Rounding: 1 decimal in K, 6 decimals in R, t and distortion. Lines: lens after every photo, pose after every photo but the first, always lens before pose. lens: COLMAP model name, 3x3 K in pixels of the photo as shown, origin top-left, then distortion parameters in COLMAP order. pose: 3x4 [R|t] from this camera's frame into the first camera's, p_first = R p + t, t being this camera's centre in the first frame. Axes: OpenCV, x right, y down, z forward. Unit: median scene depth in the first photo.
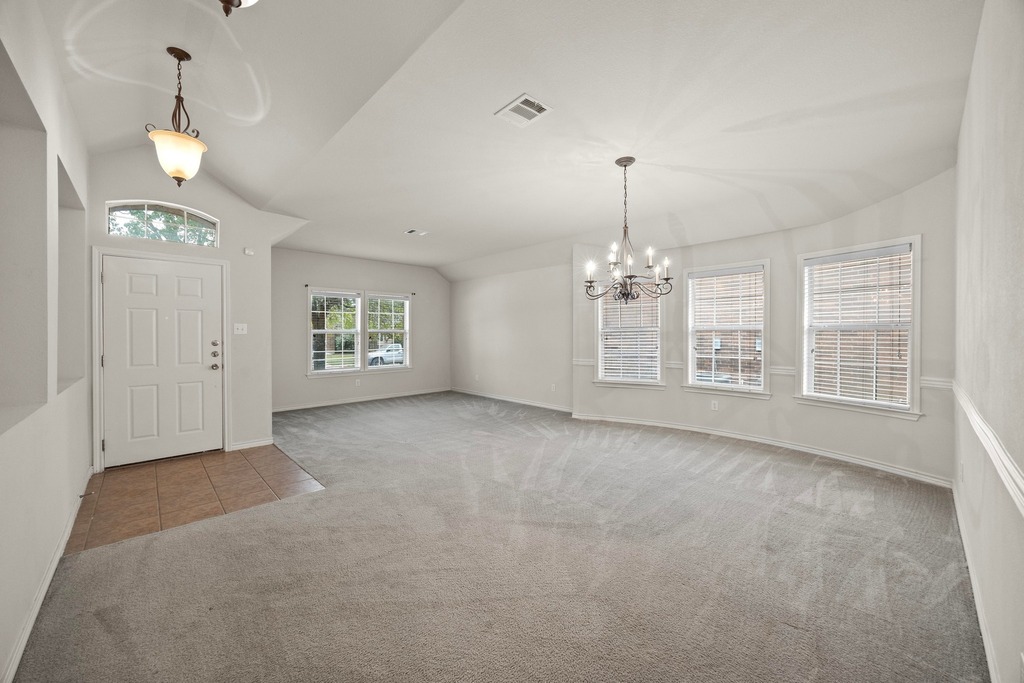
lens RADIAL K [[386.5, 0, 512.0], [0, 386.5, 341.5], [0, 0, 1]] dist [-0.010374, -0.000022]
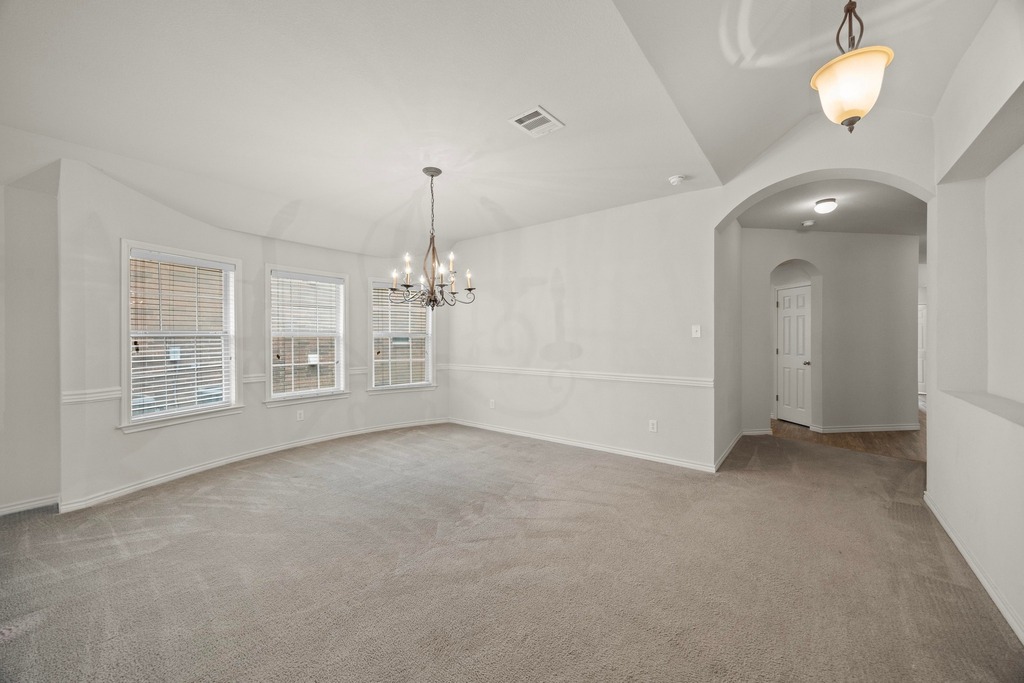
lens RADIAL K [[386.5, 0, 512.0], [0, 386.5, 341.5], [0, 0, 1]] dist [-0.010374, -0.000022]
pose [[-0.145853, -0.004676, 0.989295, -0.611801], [0.022728, 0.999709, 0.008076, -0.014889], [-0.989045, 0.023663, -0.145704, 0.772495]]
